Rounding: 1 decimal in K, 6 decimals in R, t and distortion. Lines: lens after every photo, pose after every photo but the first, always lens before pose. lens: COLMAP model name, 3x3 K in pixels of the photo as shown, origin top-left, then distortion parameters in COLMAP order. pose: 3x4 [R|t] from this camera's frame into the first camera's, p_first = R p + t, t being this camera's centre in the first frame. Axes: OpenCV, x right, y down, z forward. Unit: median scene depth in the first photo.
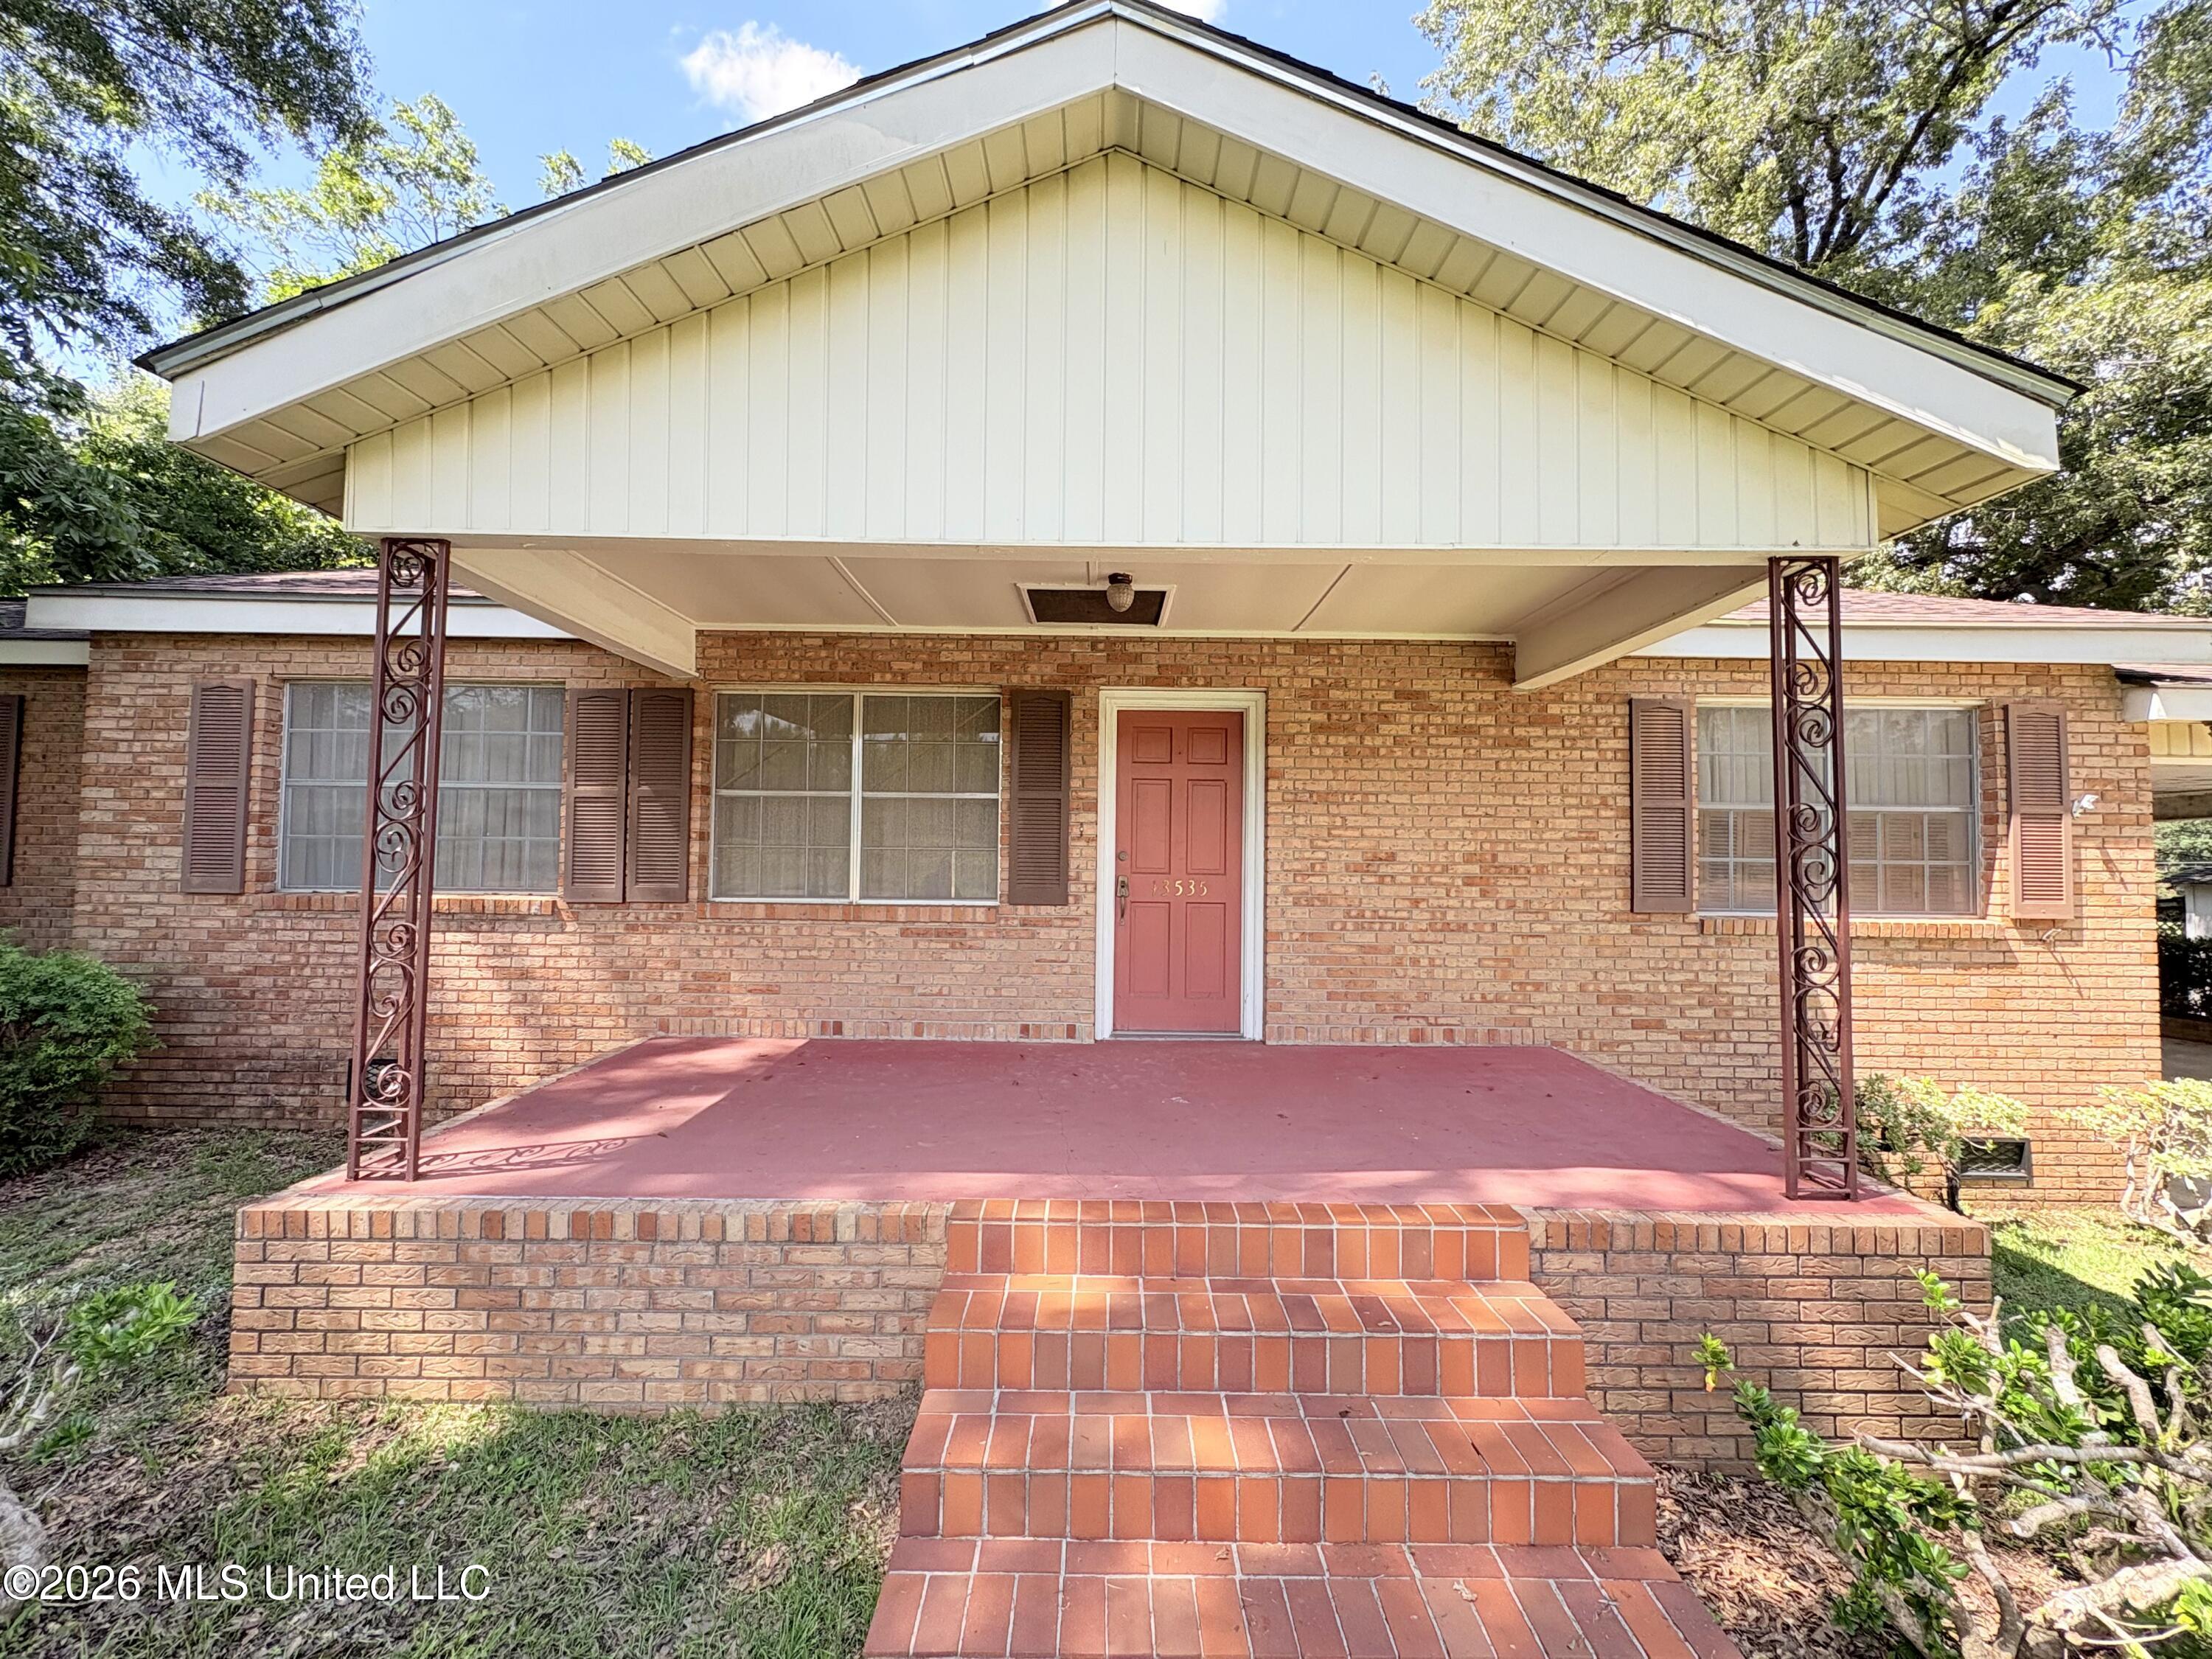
lens RADIAL K [[883.1, 0, 1104.5], [0, 883.1, 827.9], [0, 0, 1]] dist [-0.000394, 0.000258]
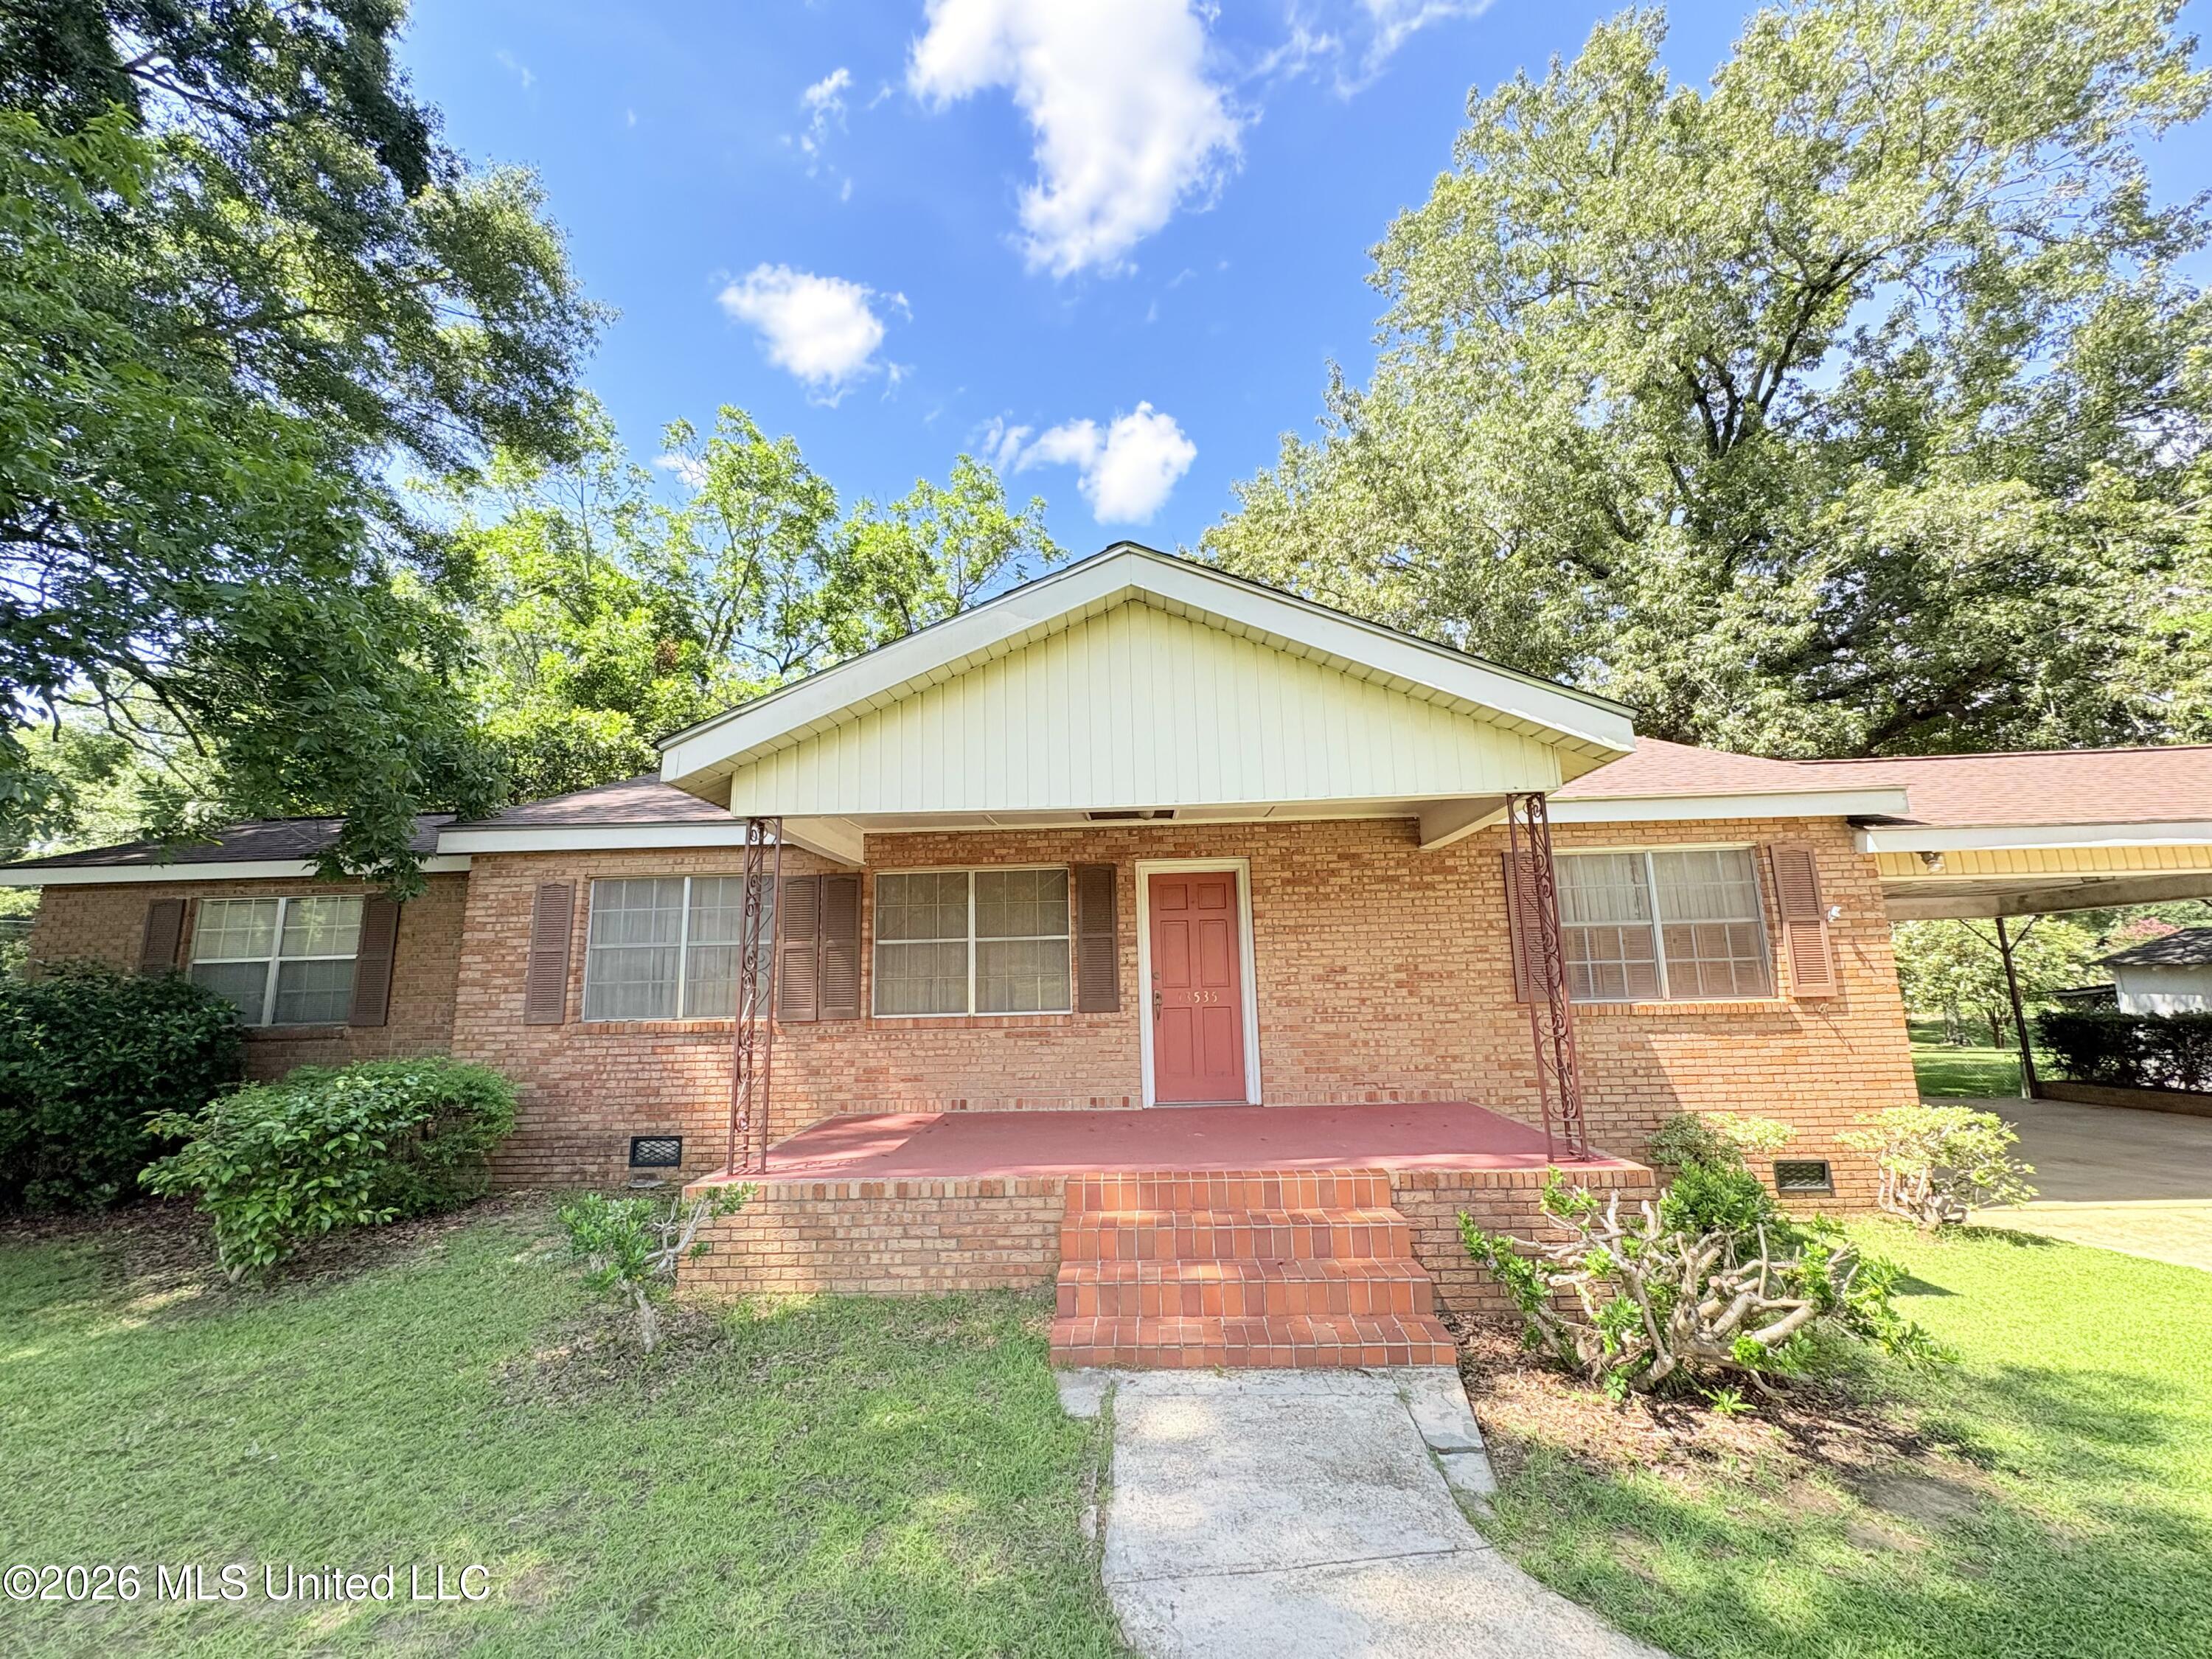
lens RADIAL K [[883.1, 0, 1104.5], [0, 883.1, 827.9], [0, 0, 1]] dist [-0.000394, 0.000258]
pose [[0.998314, -0.043911, -0.037962, 0.001515], [0.038322, 0.989808, -0.137156, -0.012829], [0.043598, 0.135470, 0.989822, -0.467118]]
